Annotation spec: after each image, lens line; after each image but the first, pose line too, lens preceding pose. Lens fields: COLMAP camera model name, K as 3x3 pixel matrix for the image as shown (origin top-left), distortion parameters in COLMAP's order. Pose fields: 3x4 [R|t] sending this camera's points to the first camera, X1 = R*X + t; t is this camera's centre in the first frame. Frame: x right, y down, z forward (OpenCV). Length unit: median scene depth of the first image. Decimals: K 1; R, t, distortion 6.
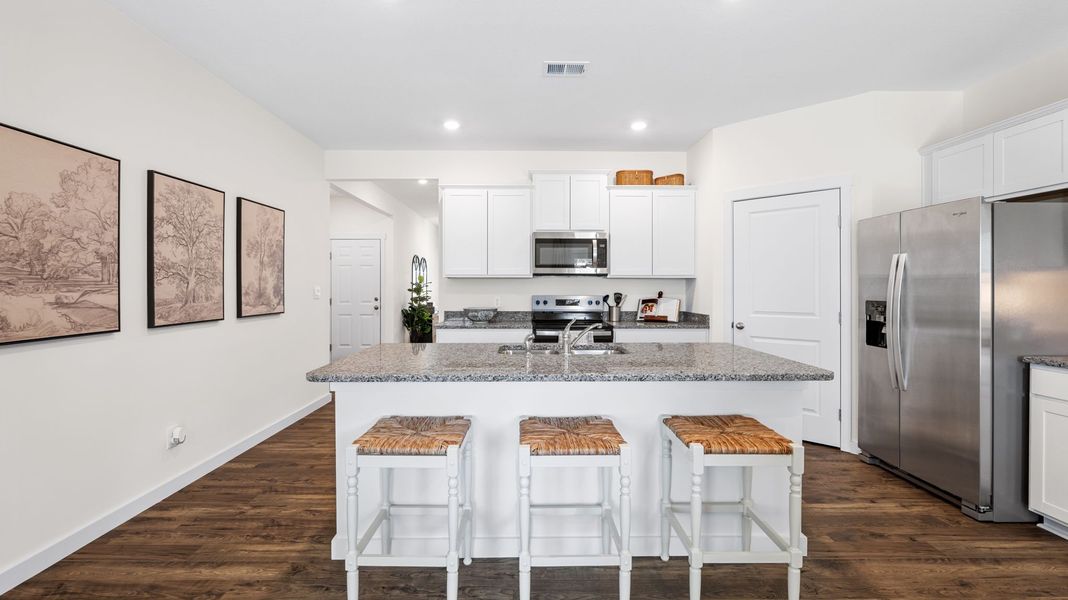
lens RADIAL K [[446.9, 0, 536.8], [0, 446.9, 288.7], [0, 0, 1]] dist [-0.001747, 0.000321]
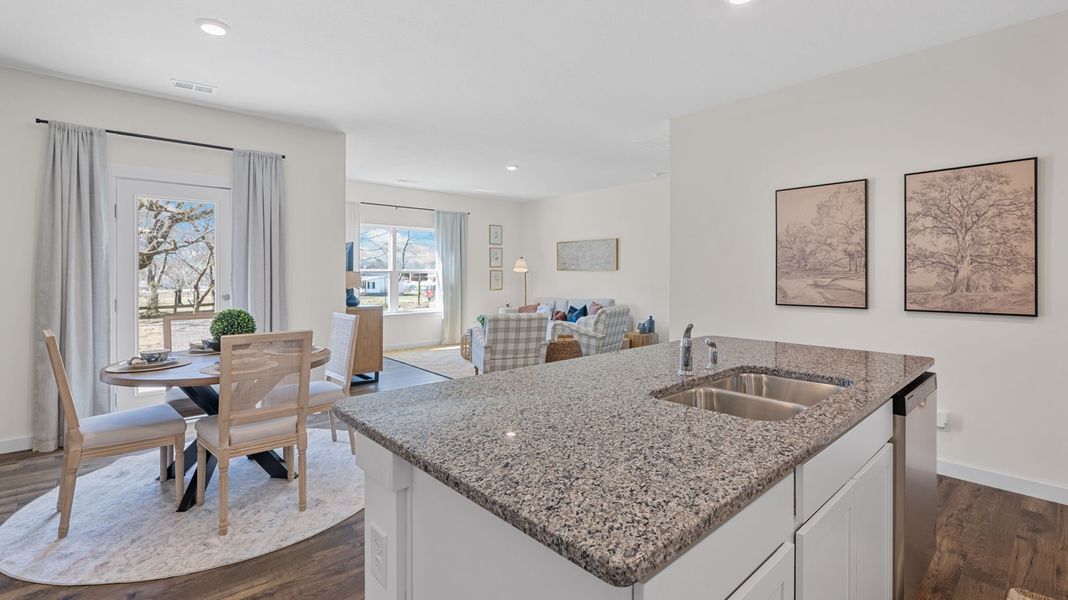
lens RADIAL K [[485.4, 0, 539.2], [0, 485.4, 273.6], [0, 0, 1]] dist [0.013588, 0.000552]
pose [[-0.752644, -0.003719, -0.658417, 0.517078], [-0.005756, 0.999983, 0.000932, -0.003005], [0.658403, 0.004491, -0.752652, 1.008202]]
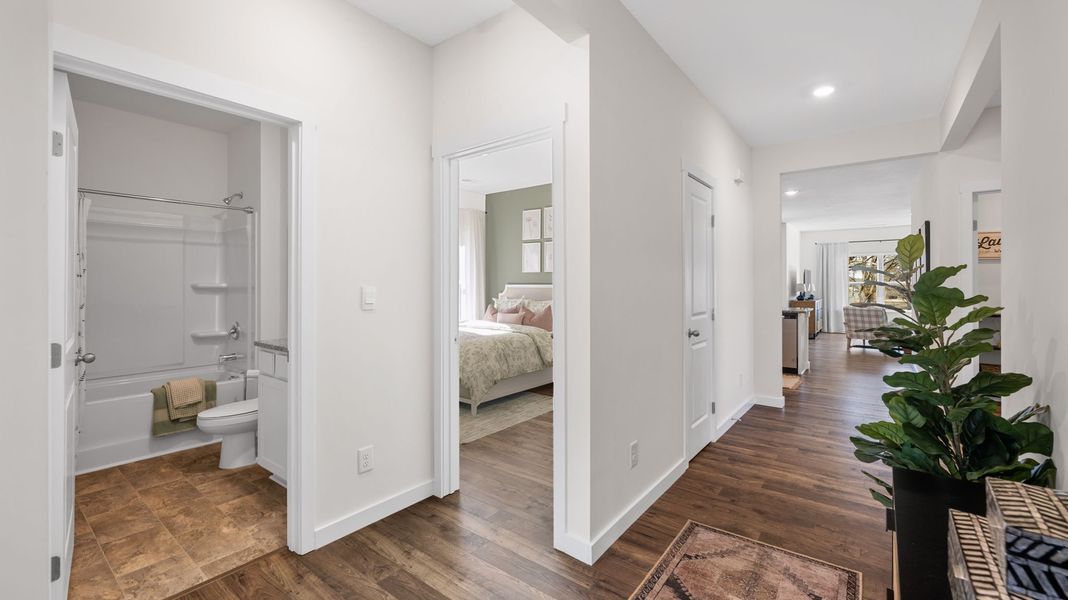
lens RADIAL K [[446.9, 0, 530.1], [0, 446.9, 283.4], [0, 0, 1]] dist [-0.001747, 0.000321]
pose [[-0.778518, 0.002123, 0.627619, -0.588397], [0.002196, 0.999997, -0.000659, -0.010415], [-0.627619, 0.000865, -0.778520, 3.022692]]
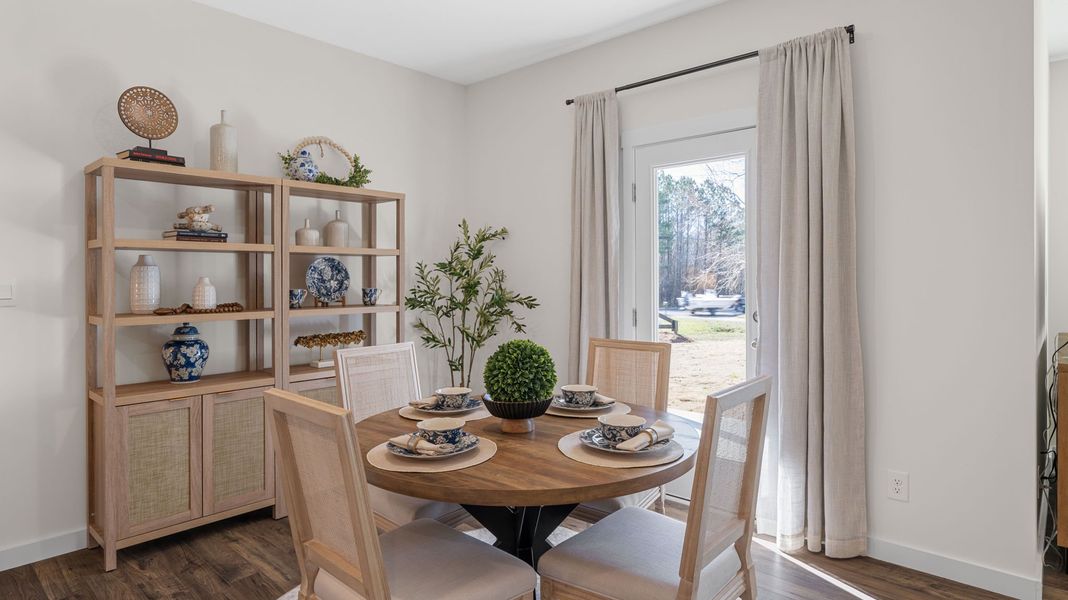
lens RADIAL K [[597.4, 0, 520.8], [0, 597.4, 273.6], [0, 0, 1]] dist [0.003806, -0.000576]
pose [[-0.730883, 0.004572, 0.682487, -0.067126], [0.004993, 0.999987, -0.001353, -0.001420], [-0.682484, 0.002419, -0.730896, 0.384749]]
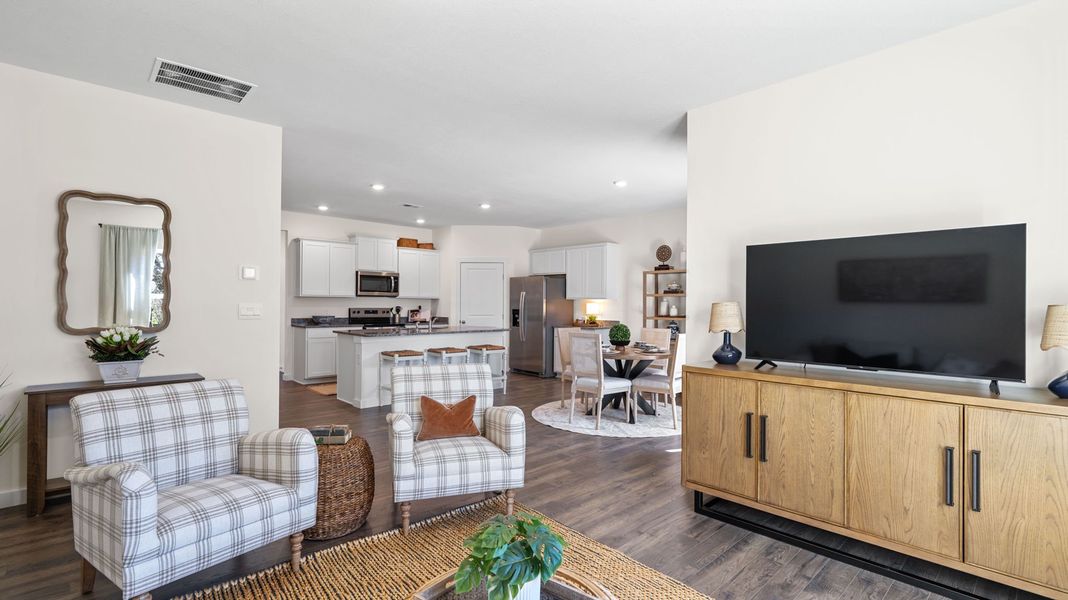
lens RADIAL K [[485.4, 0, 533.1], [0, 485.4, 304.8], [0, 0, 1]] dist [0.013588, 0.000552]
pose [[0.744013, 0.003768, 0.668154, -1.005499], [-0.004863, 0.999988, -0.000224, 0.000699], [-0.668147, -0.003083, 0.744023, -1.118135]]
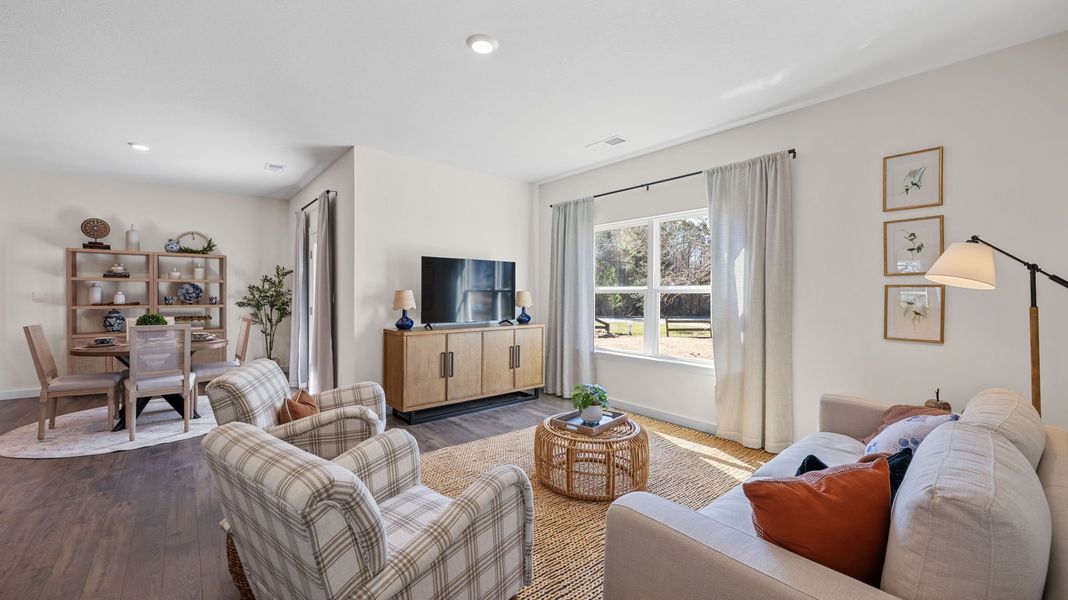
lens RADIAL K [[432.5, 0, 530.6], [0, 432.5, 293.8], [0, 0, 1]] dist [0.000753, 0.000045]
pose [[-0.618968, -0.004611, 0.785403, -1.362666], [-0.001304, 0.999987, 0.004843, -0.000778], [-0.785415, 0.001973, -0.618966, -0.150318]]
